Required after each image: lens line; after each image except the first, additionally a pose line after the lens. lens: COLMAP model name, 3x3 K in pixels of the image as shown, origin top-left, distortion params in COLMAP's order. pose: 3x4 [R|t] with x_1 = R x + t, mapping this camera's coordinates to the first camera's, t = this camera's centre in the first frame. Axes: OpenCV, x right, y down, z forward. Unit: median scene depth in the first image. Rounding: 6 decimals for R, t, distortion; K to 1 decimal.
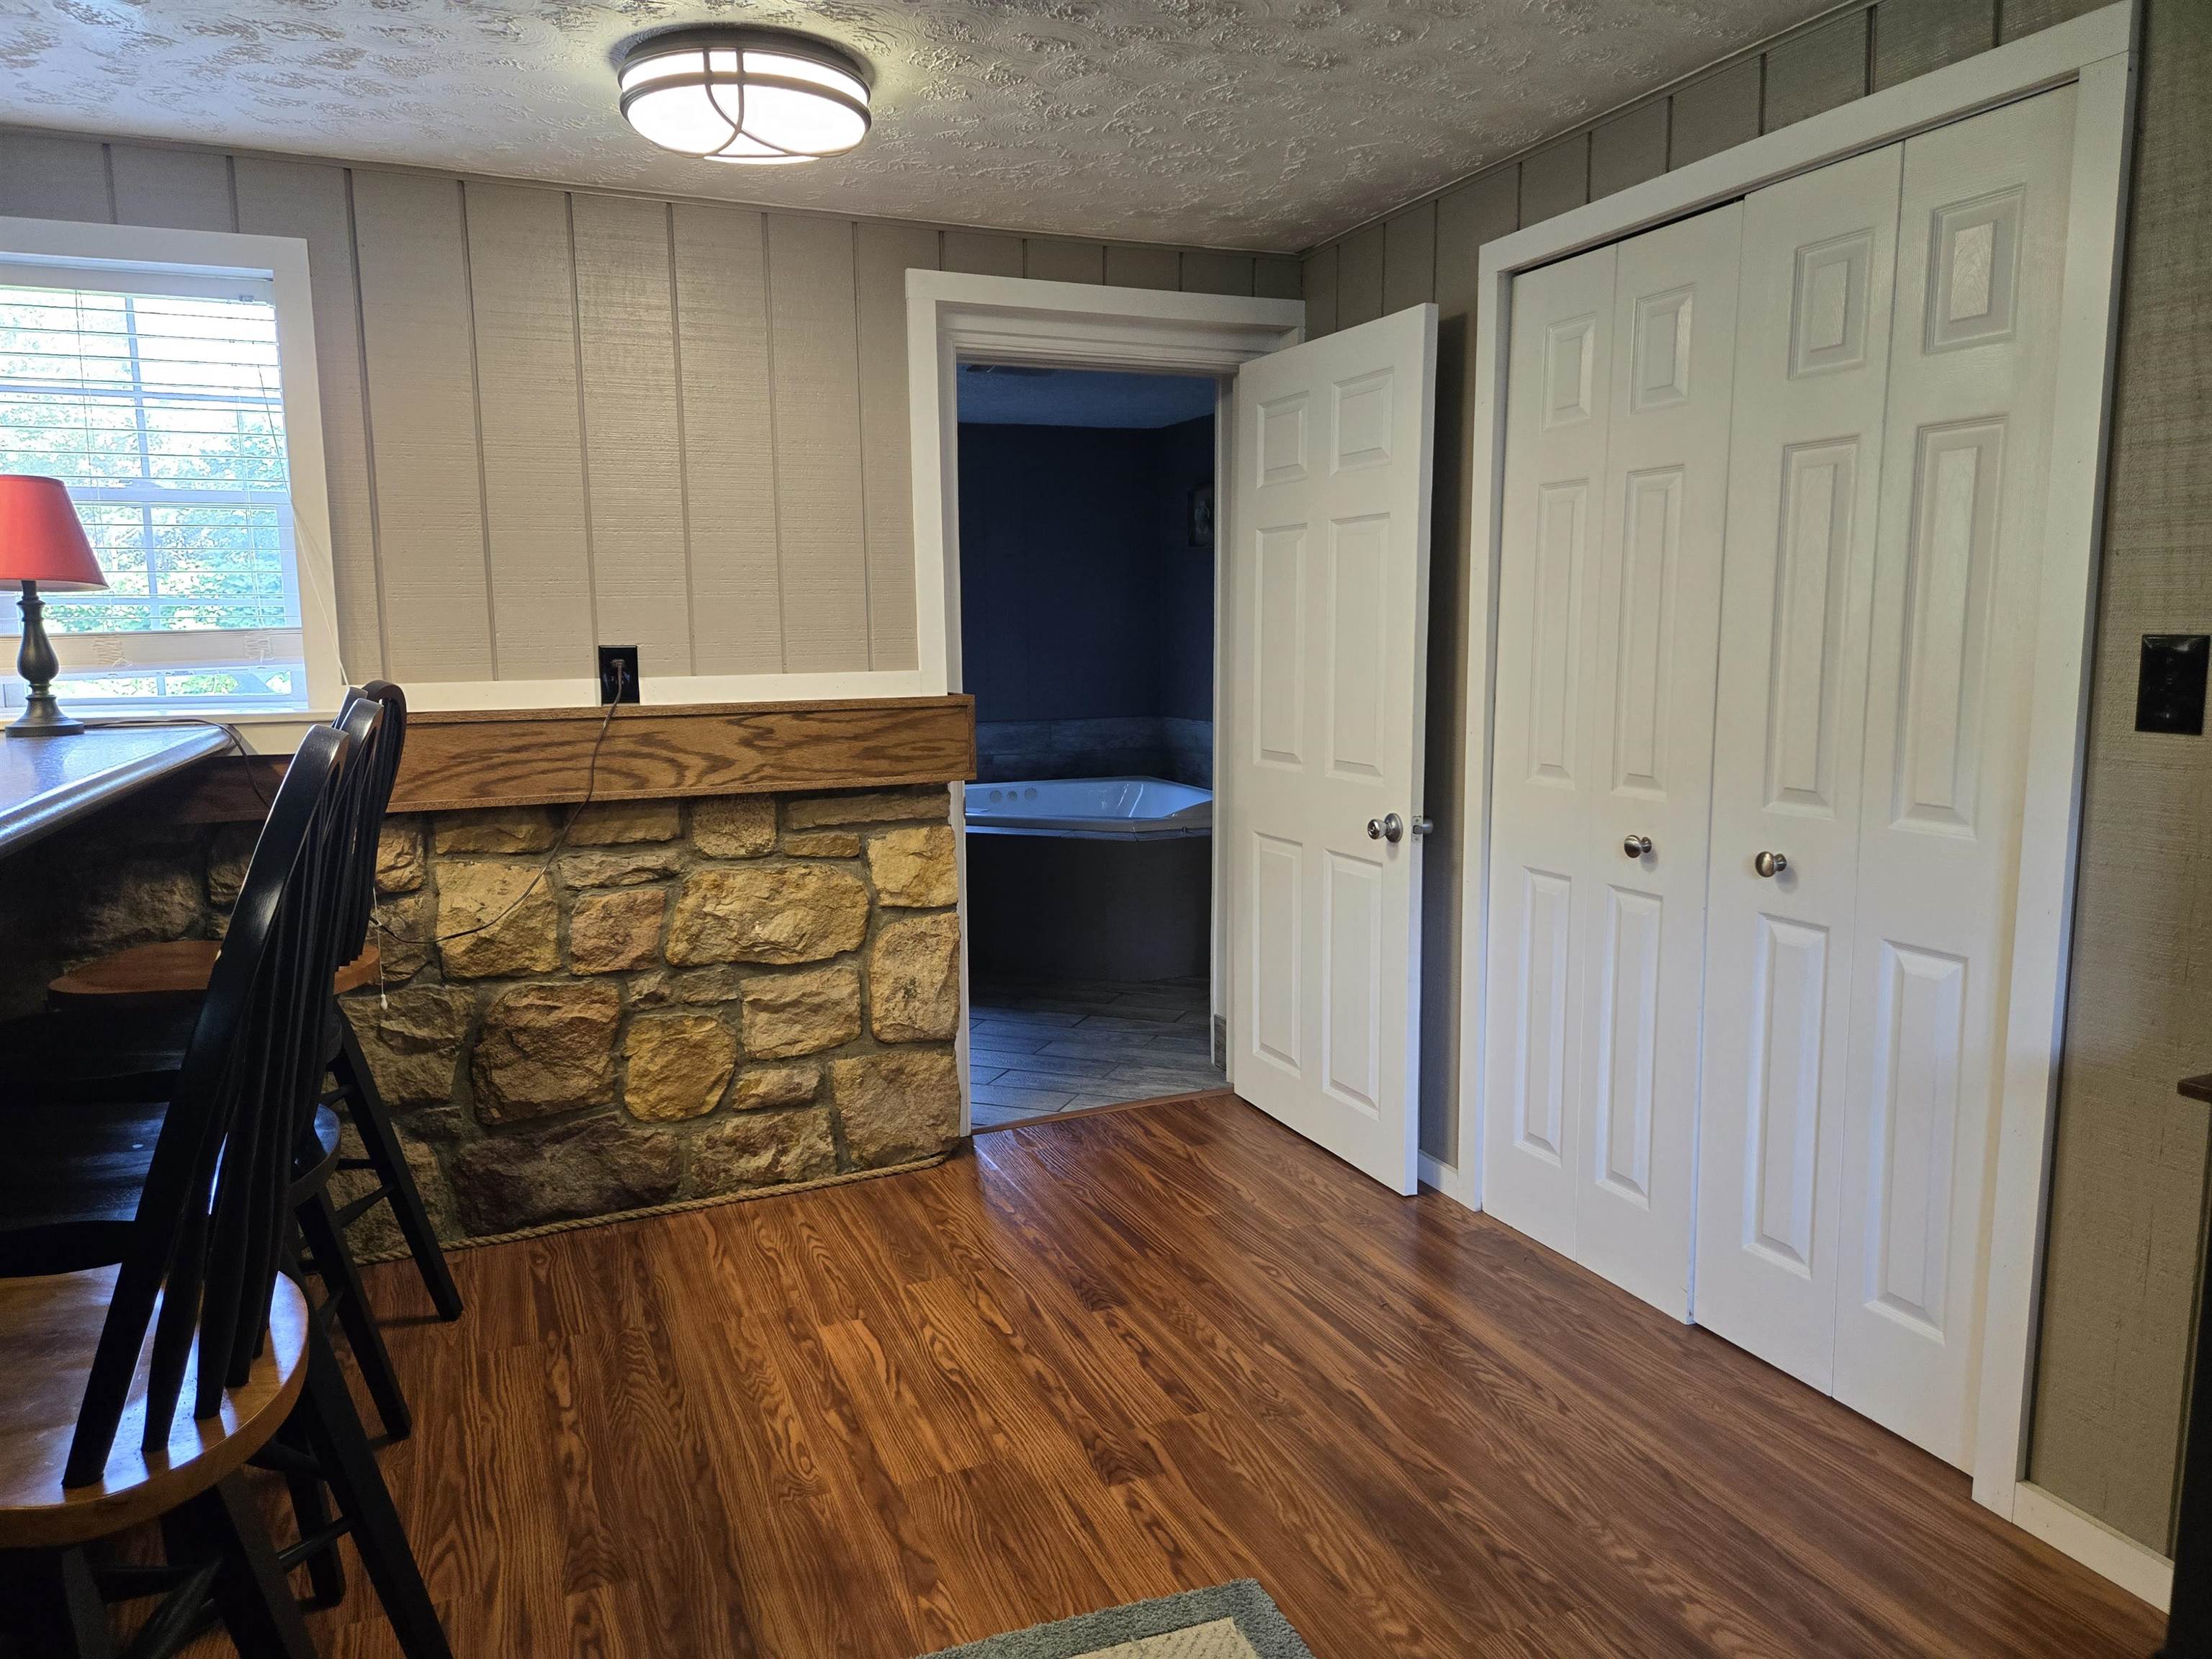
lens RADIAL K [[1474.2, 0, 1119.7], [0, 1474.2, 824.9], [0, 0, 1]] dist [0.070742, -0.065265]
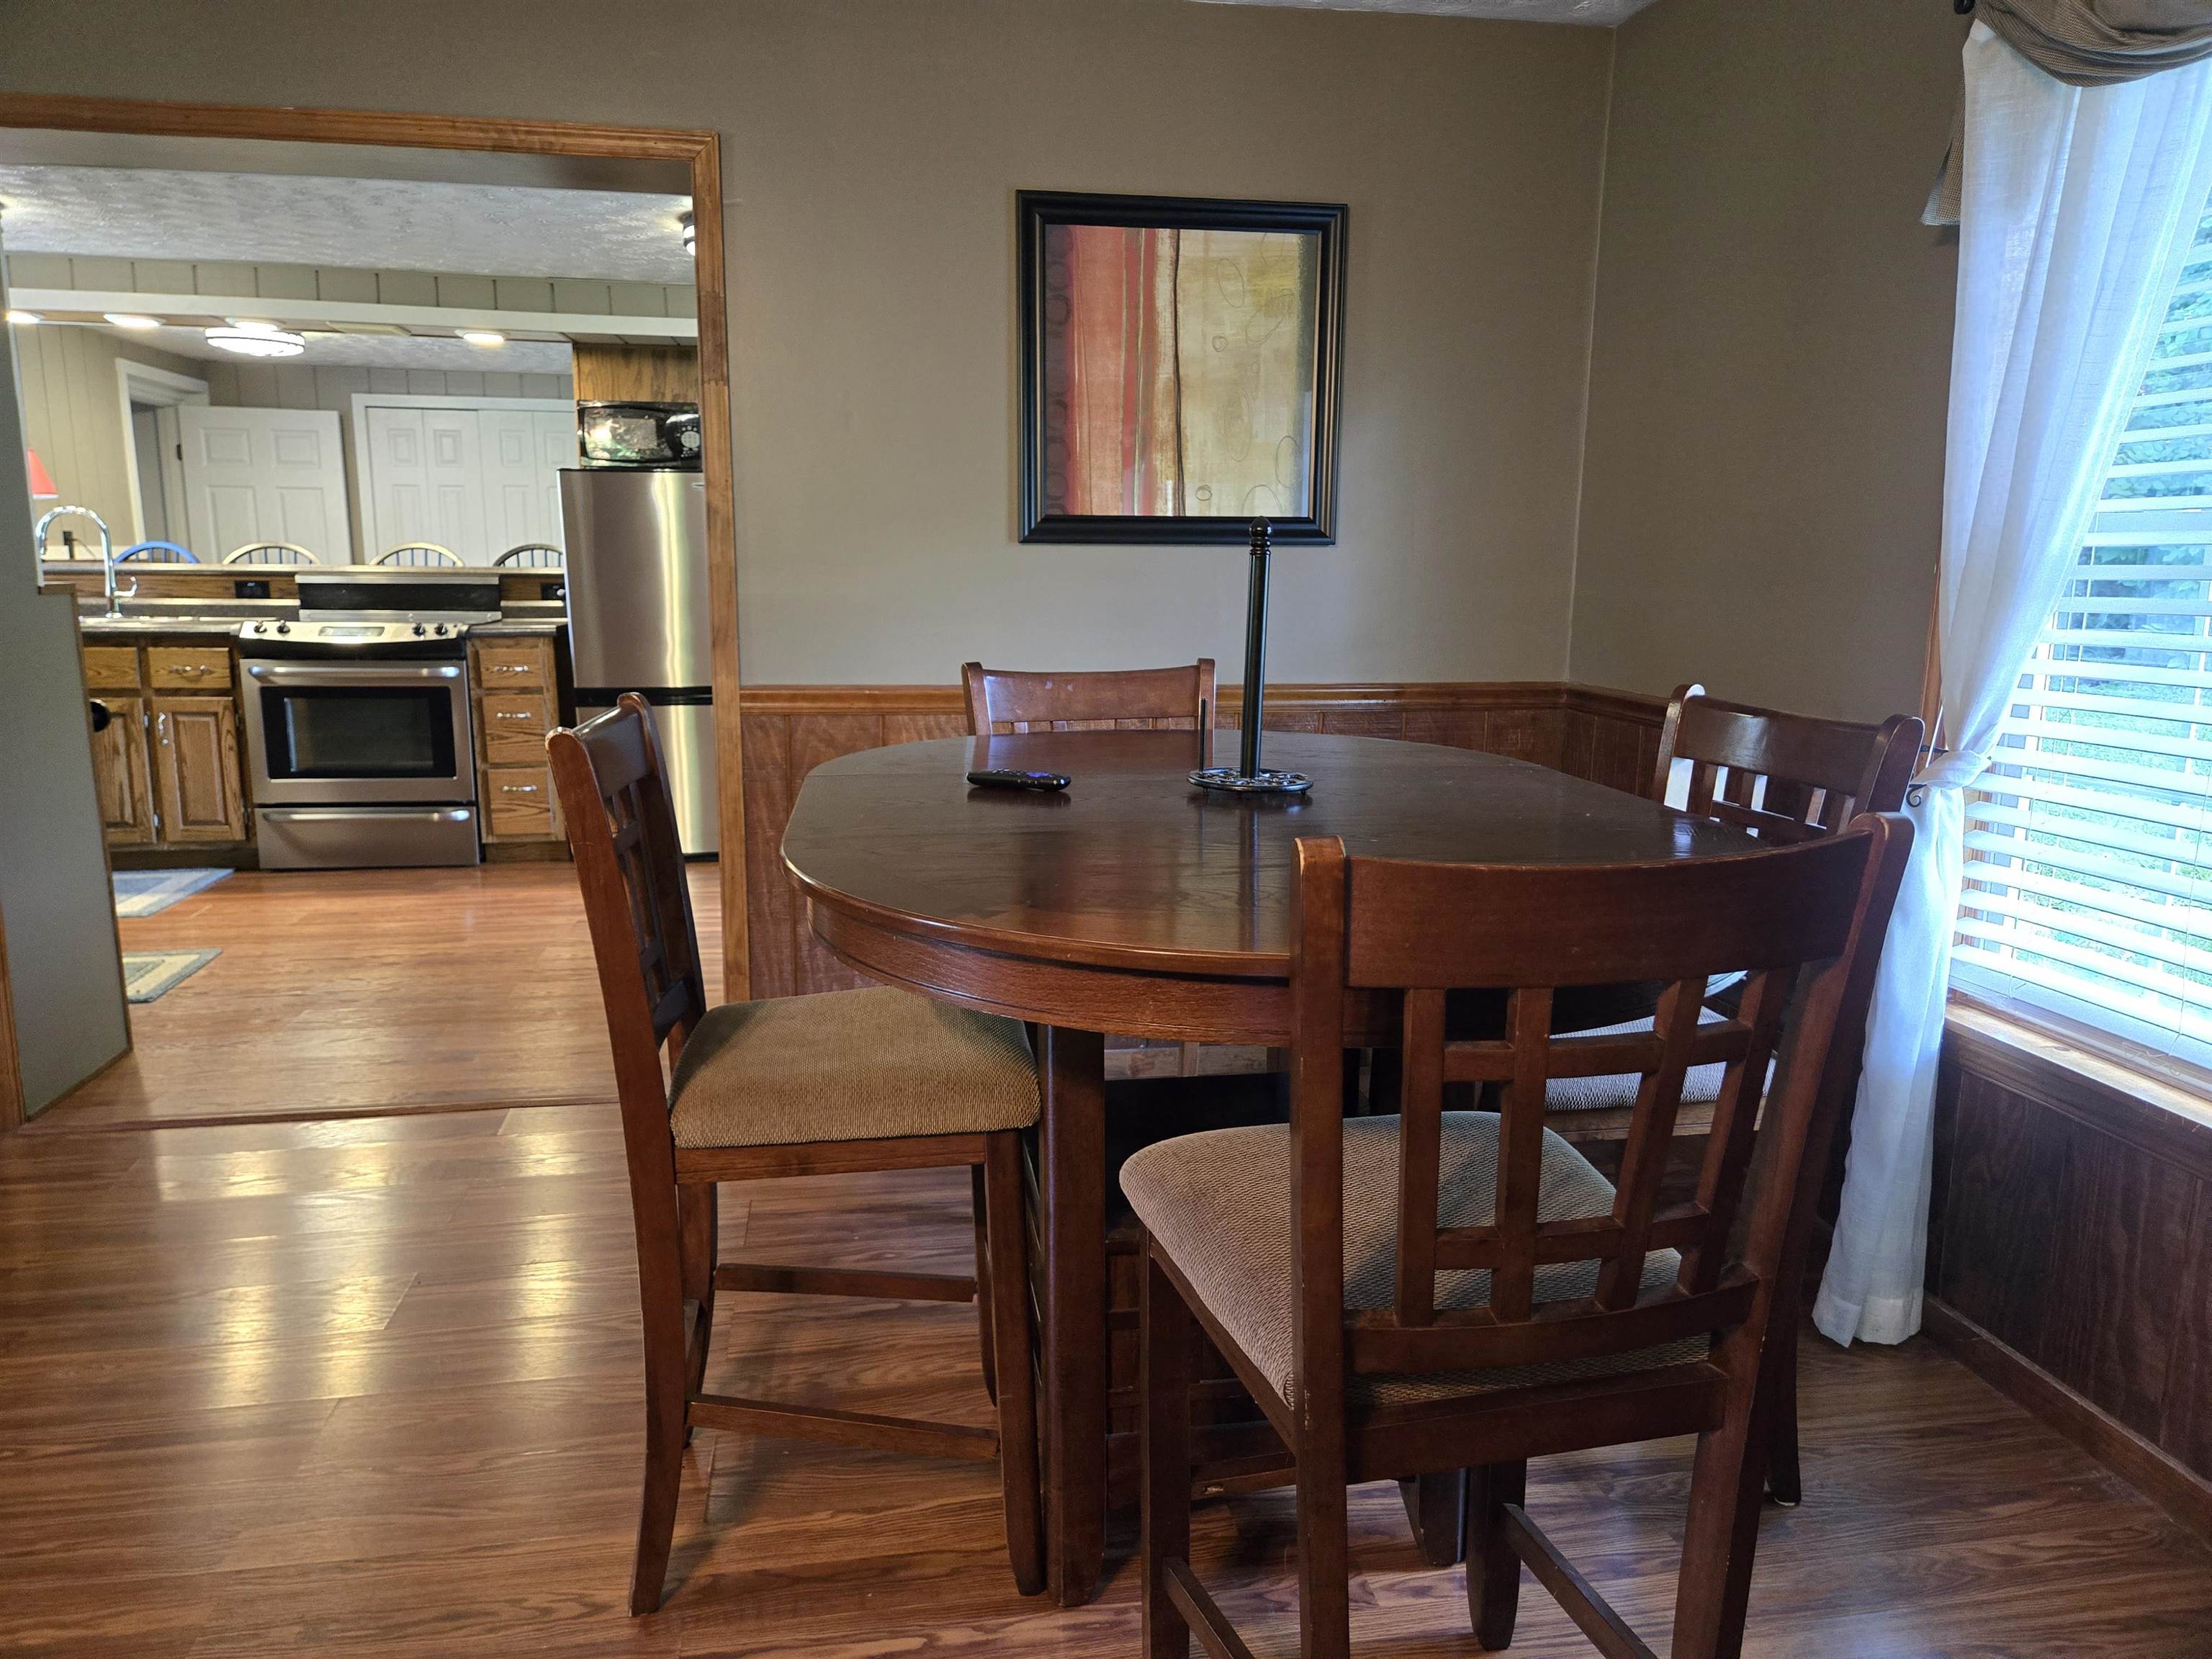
lens RADIAL K [[1474.2, 0, 1119.7], [0, 1474.2, 824.9], [0, 0, 1]] dist [0.070742, -0.065265]
pose [[0.209380, -0.157475, 0.965071, -2.195310], [0.119777, 0.983645, 0.134519, 0.184078], [-0.970471, 0.087428, 0.224818, -0.893196]]
